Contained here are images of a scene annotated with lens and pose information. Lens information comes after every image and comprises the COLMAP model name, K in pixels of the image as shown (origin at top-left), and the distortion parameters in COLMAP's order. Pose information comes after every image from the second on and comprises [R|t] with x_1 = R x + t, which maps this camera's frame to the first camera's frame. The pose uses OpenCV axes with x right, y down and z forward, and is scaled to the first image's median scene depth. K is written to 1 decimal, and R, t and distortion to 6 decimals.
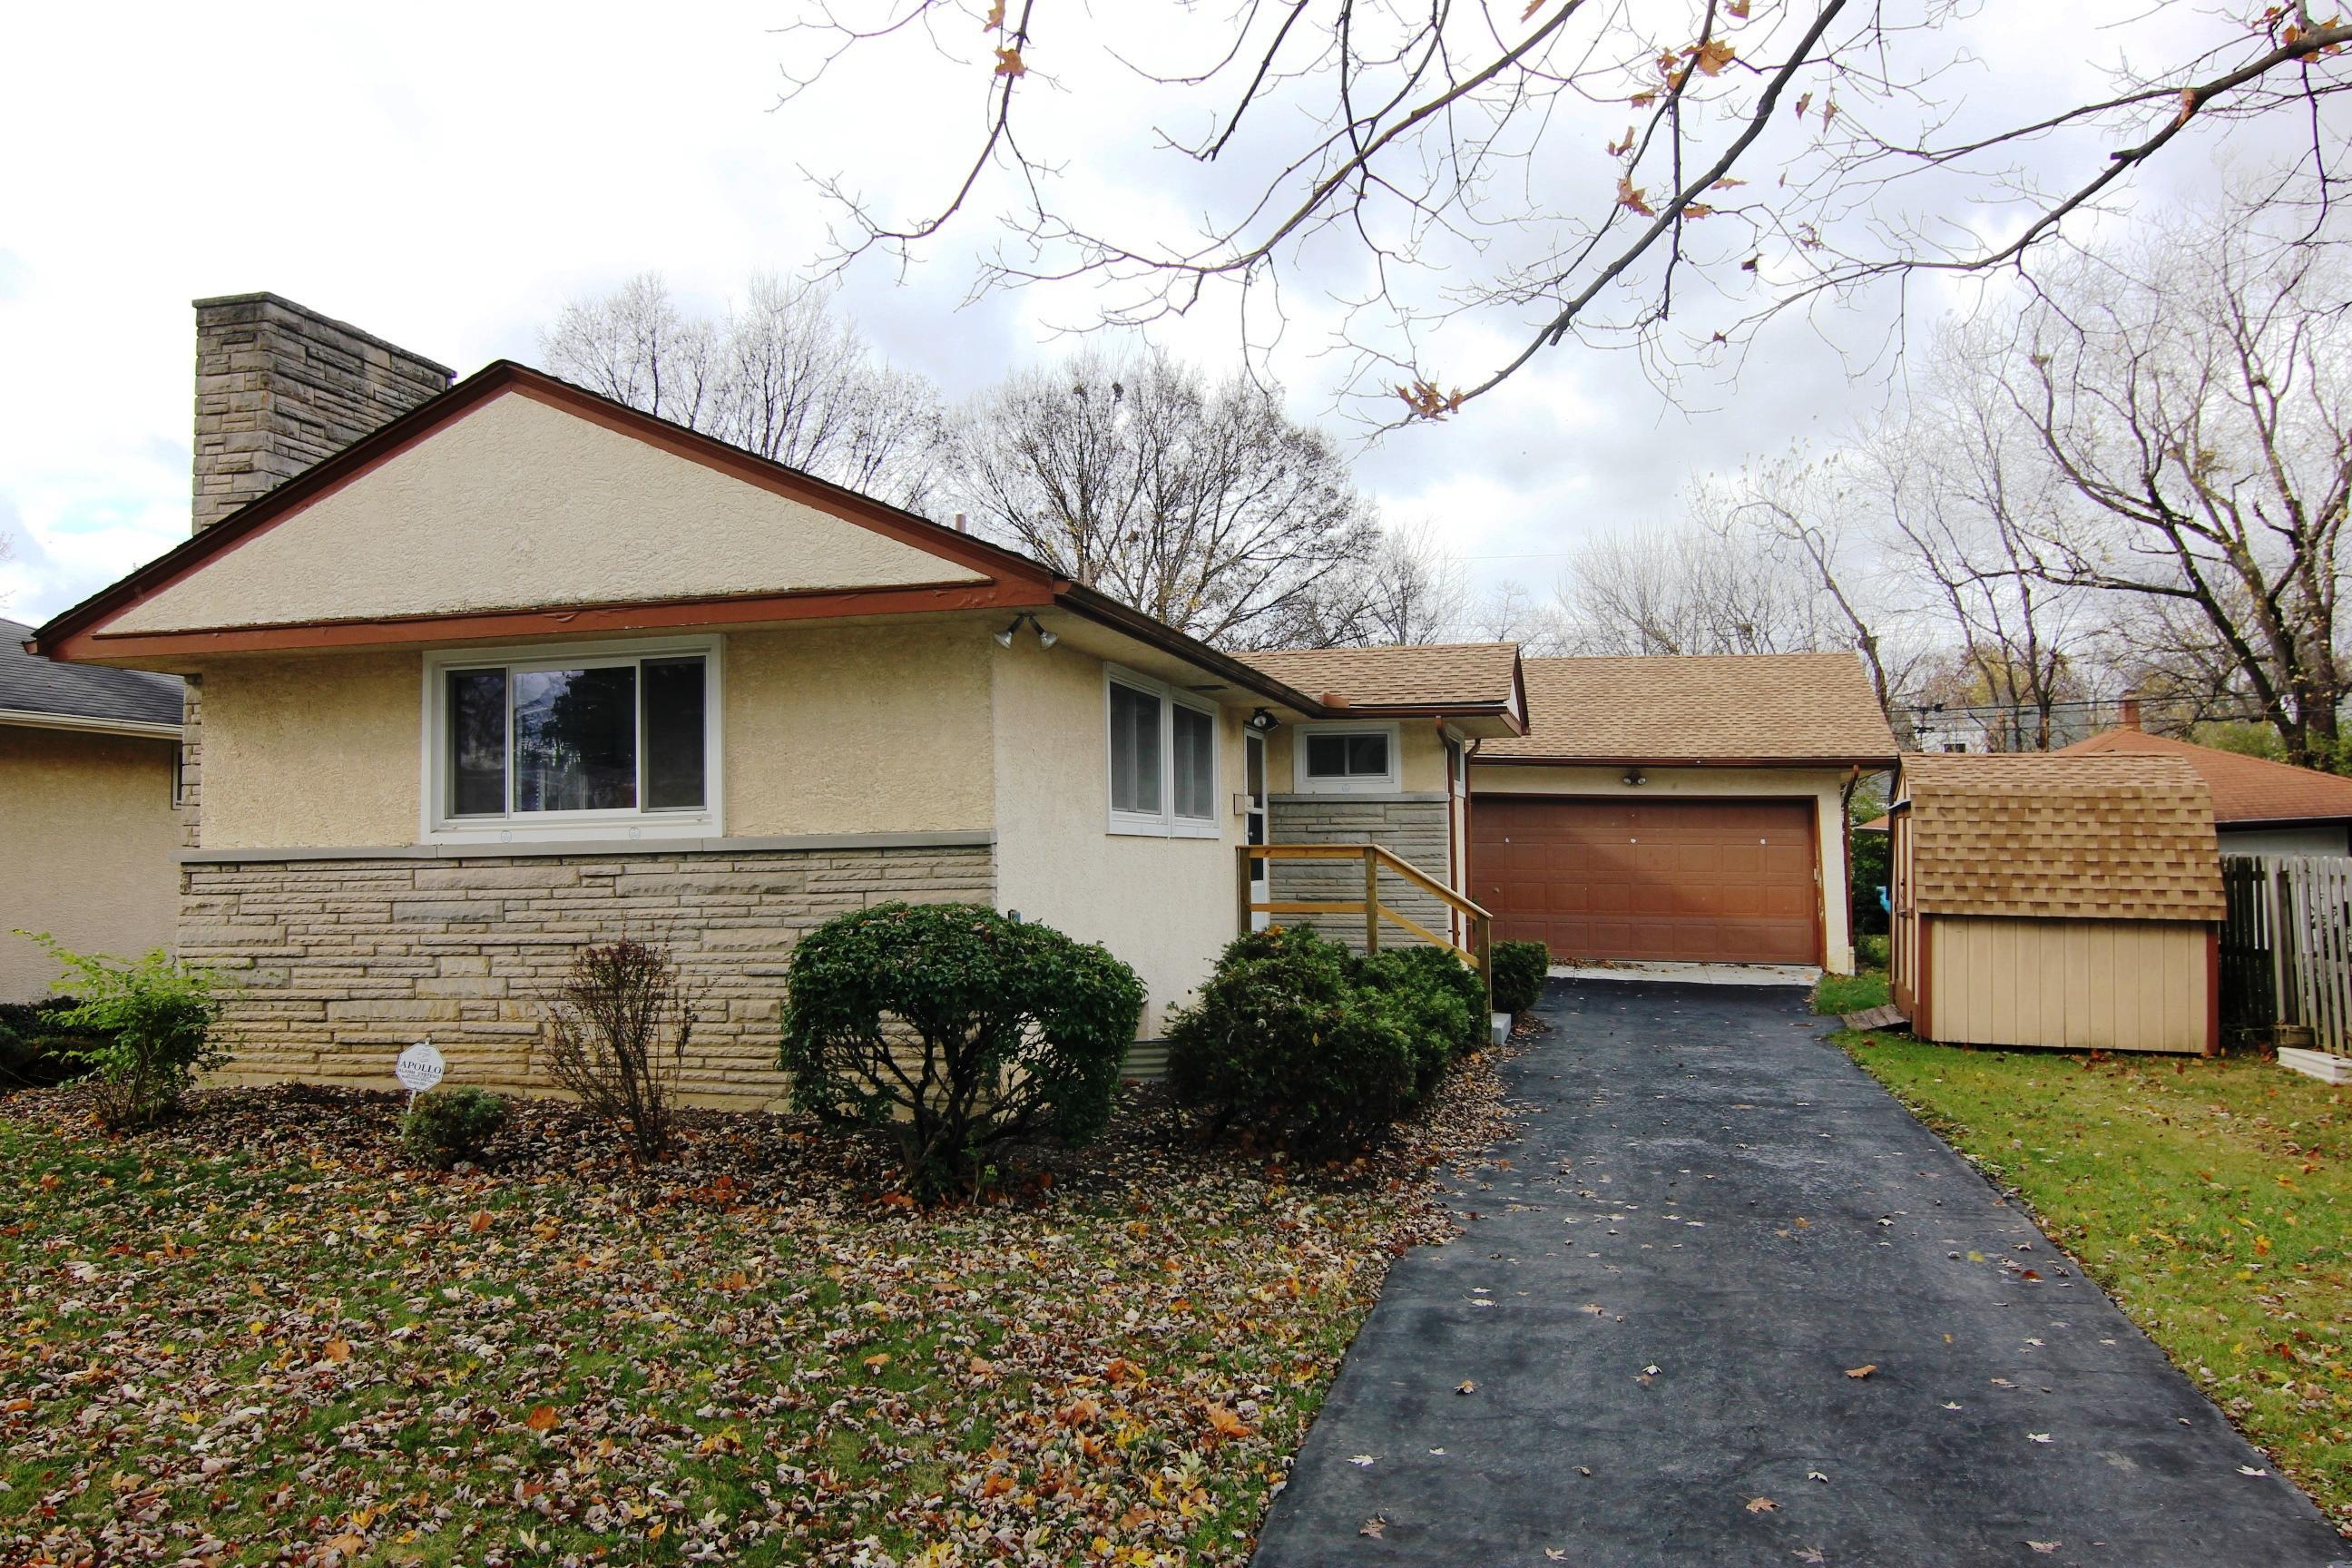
lens RADIAL K [[1711.1, 0, 1183.8], [0, 1711.1, 799.5], [0, 0, 1]] dist [0.004192, -0.000035]
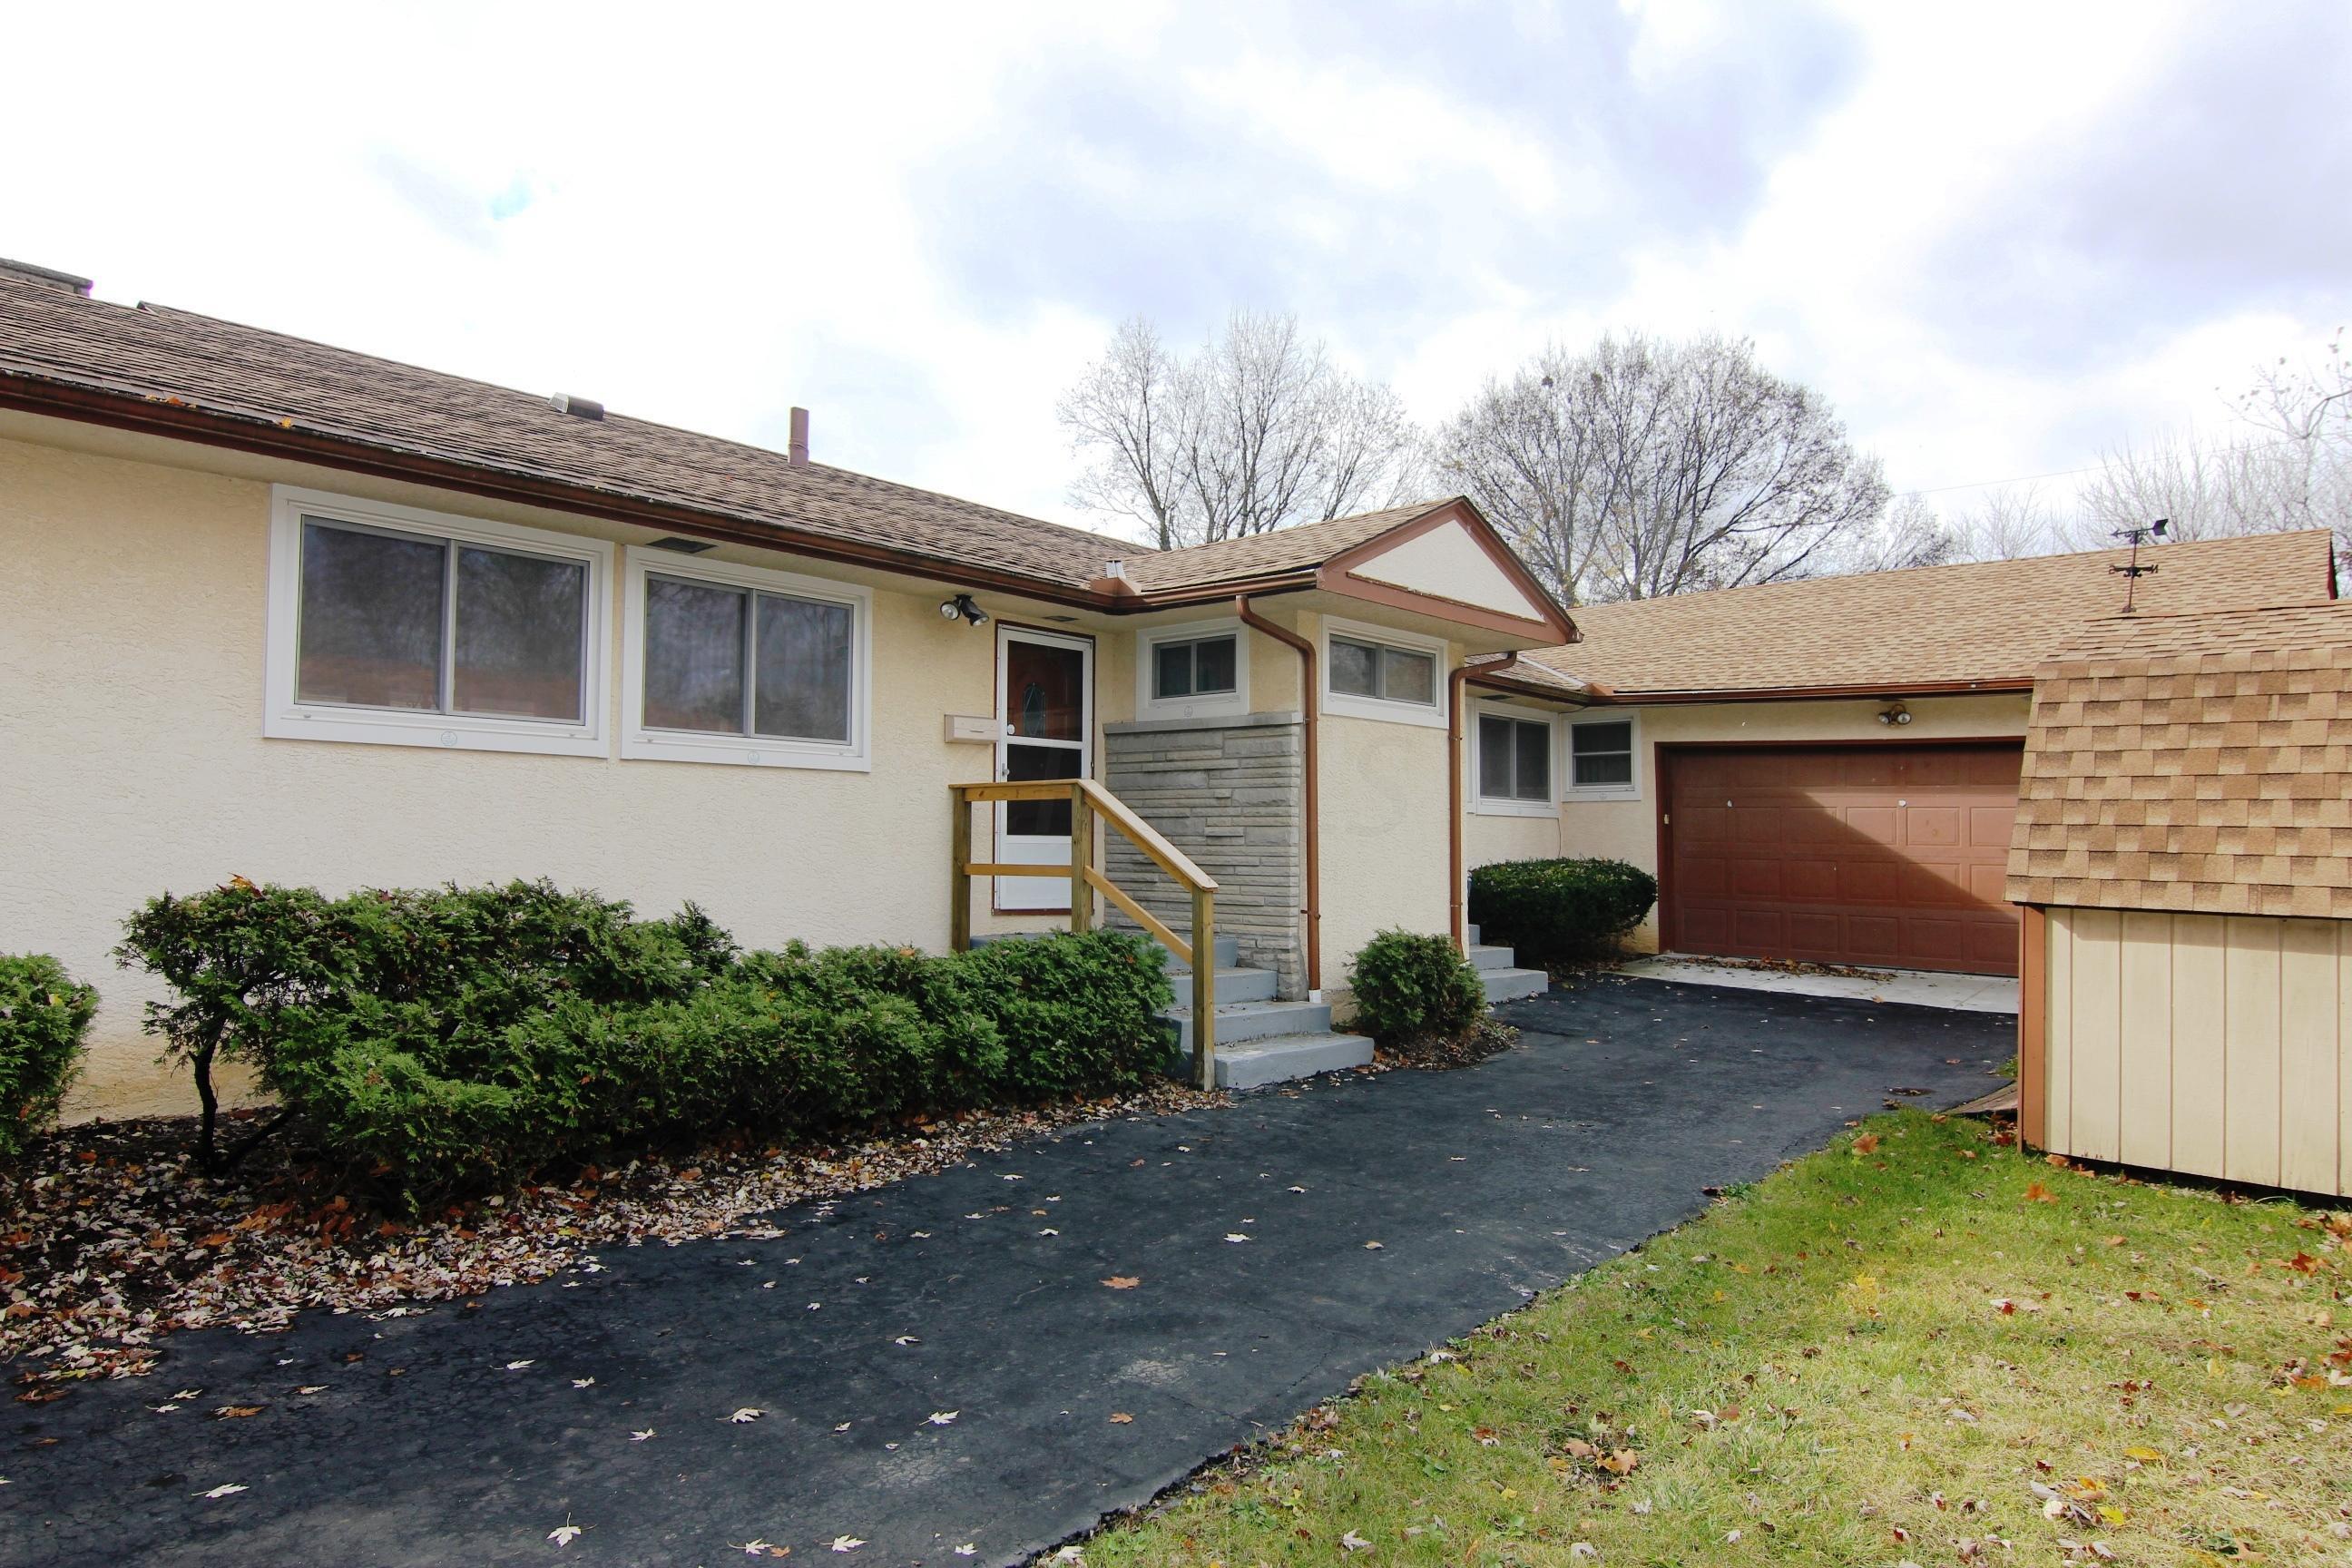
lens RADIAL K [[1439.4, 0, 1162.2], [0, 1439.4, 781.5], [0, 0, 1]] dist [-0.015164, -0.000787]
pose [[0.886880, -0.010541, -0.461880, 0.402750], [0.003633, 0.999868, -0.015842, 0.035919], [0.461986, 0.012372, 0.886801, 0.497406]]
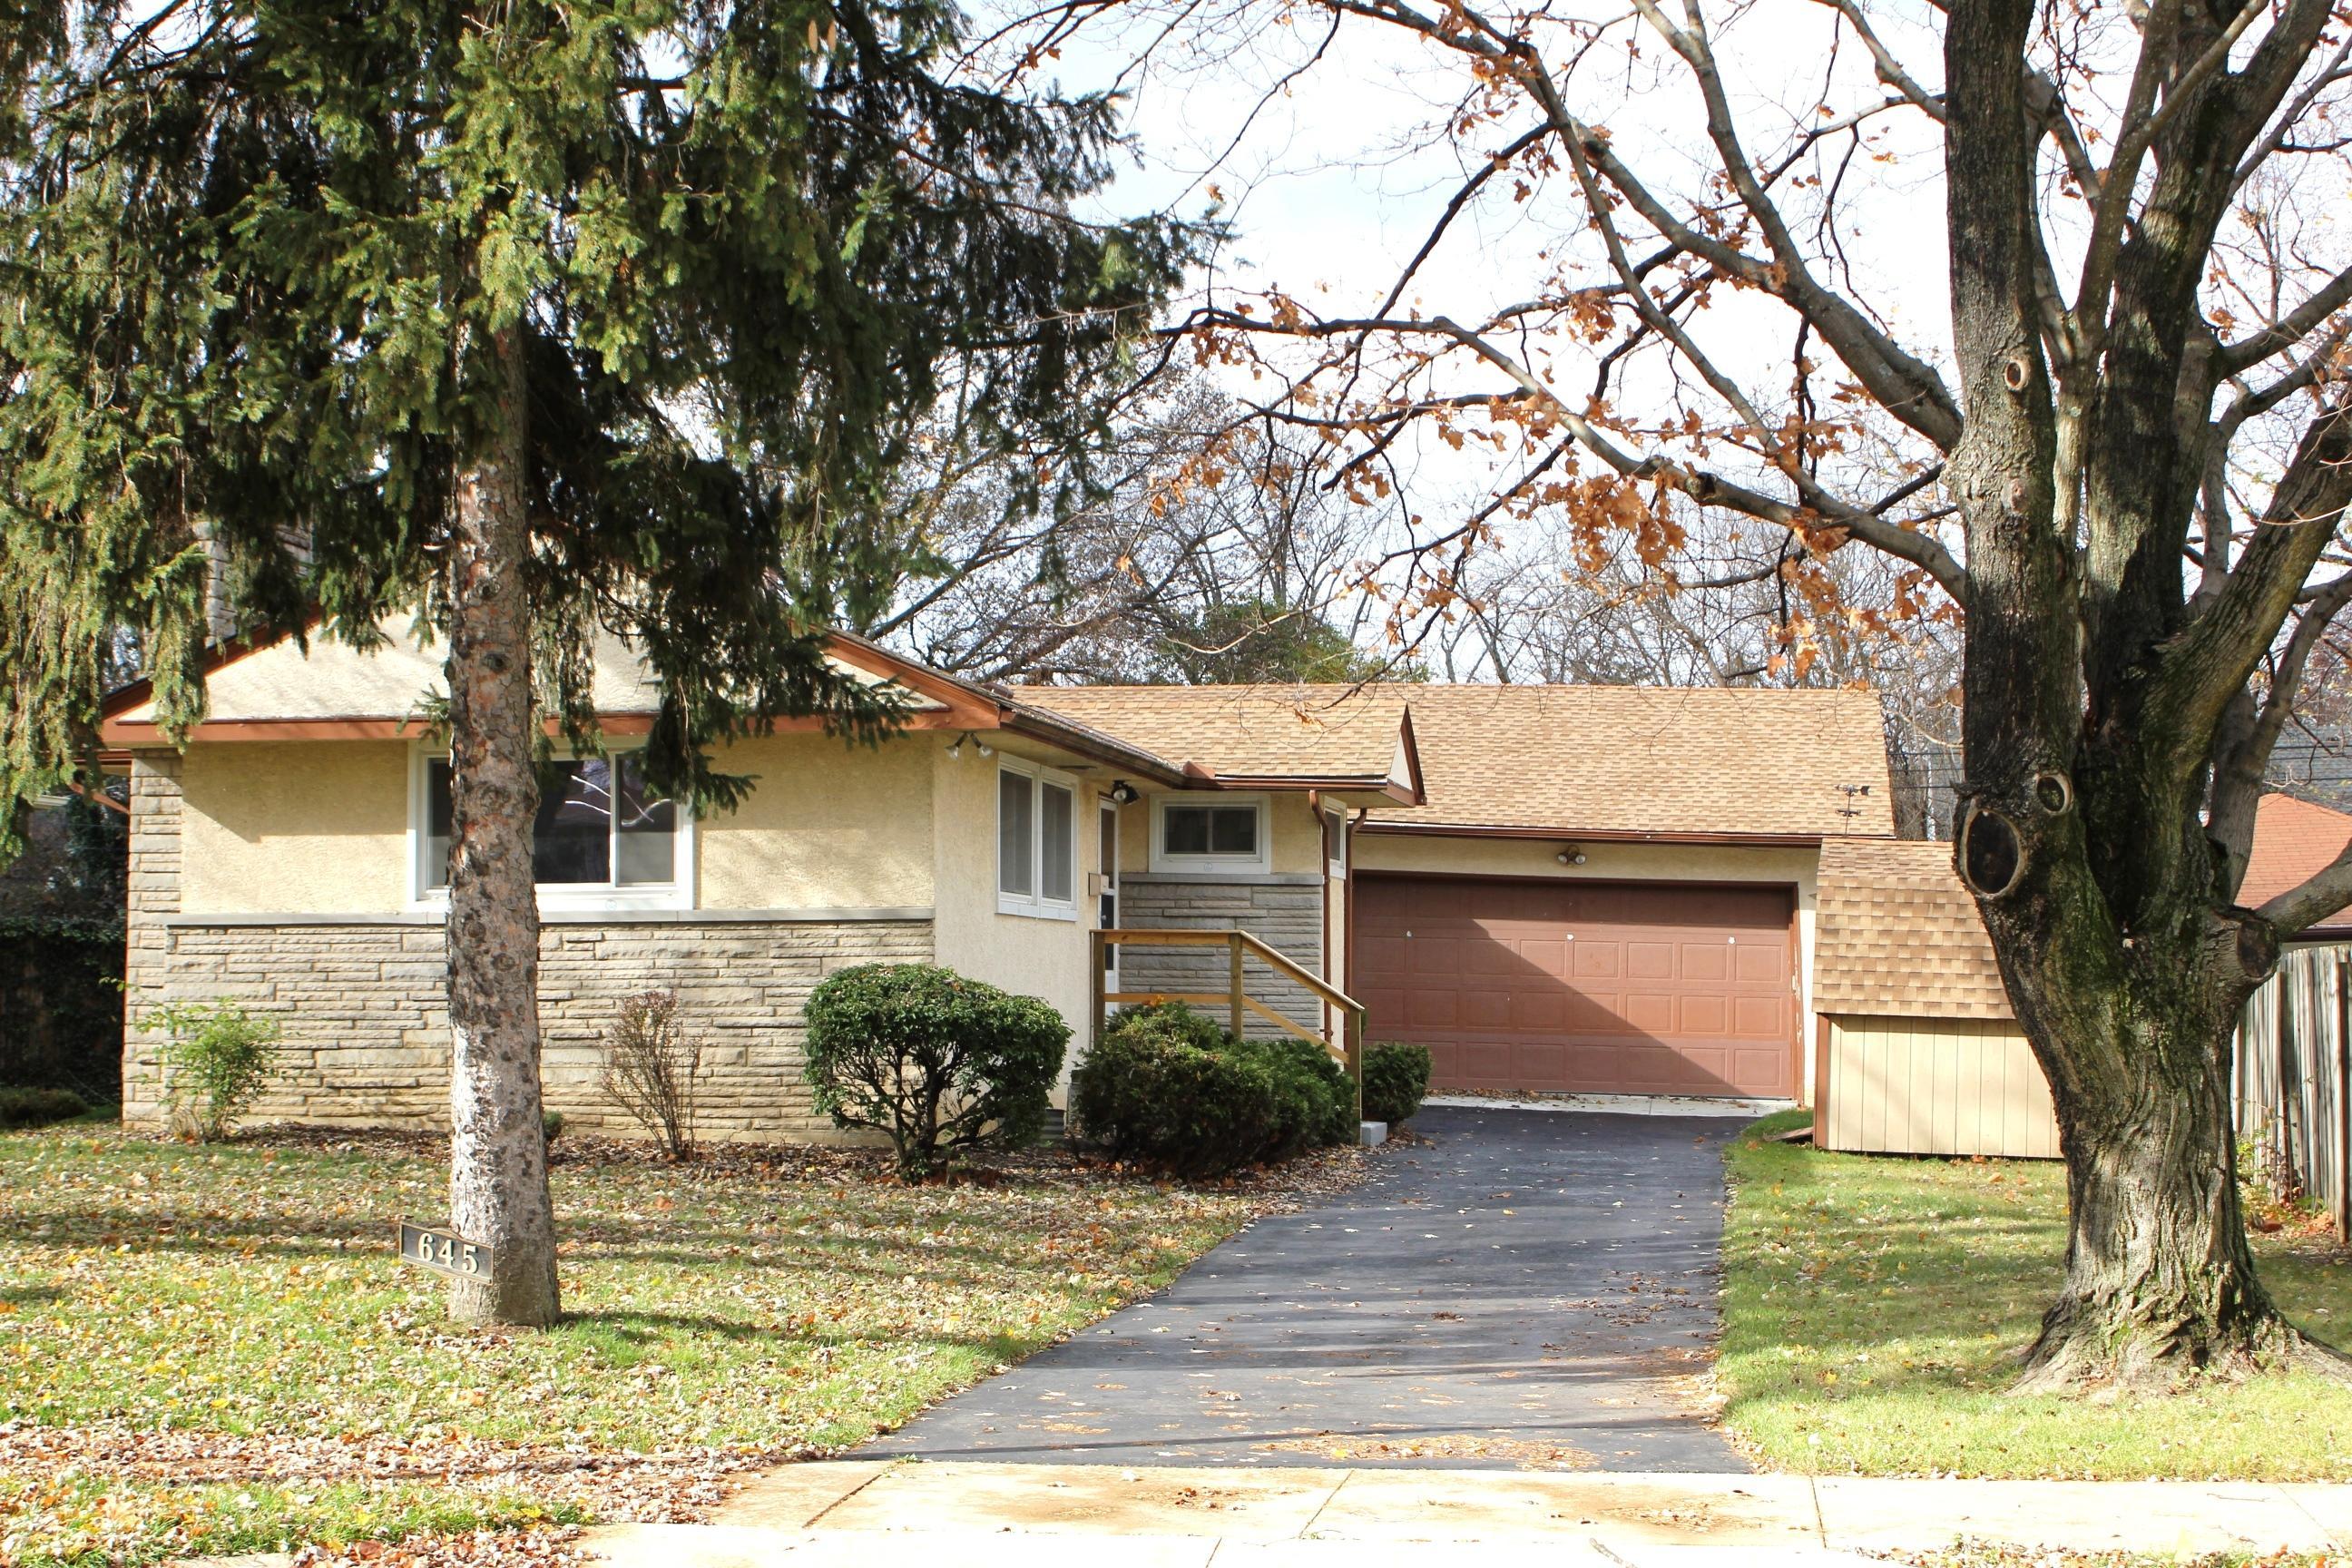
lens RADIAL K [[4061.6, 0, 1174.1], [0, 4061.6, 783.5], [0, 0, 1]] dist [0.050752, 0.000000]
pose [[0.994768, 0.019333, 0.100312, -0.147772], [-0.017651, 0.999689, -0.017635, -0.013817], [-0.100622, 0.015772, 0.994800, -1.193699]]
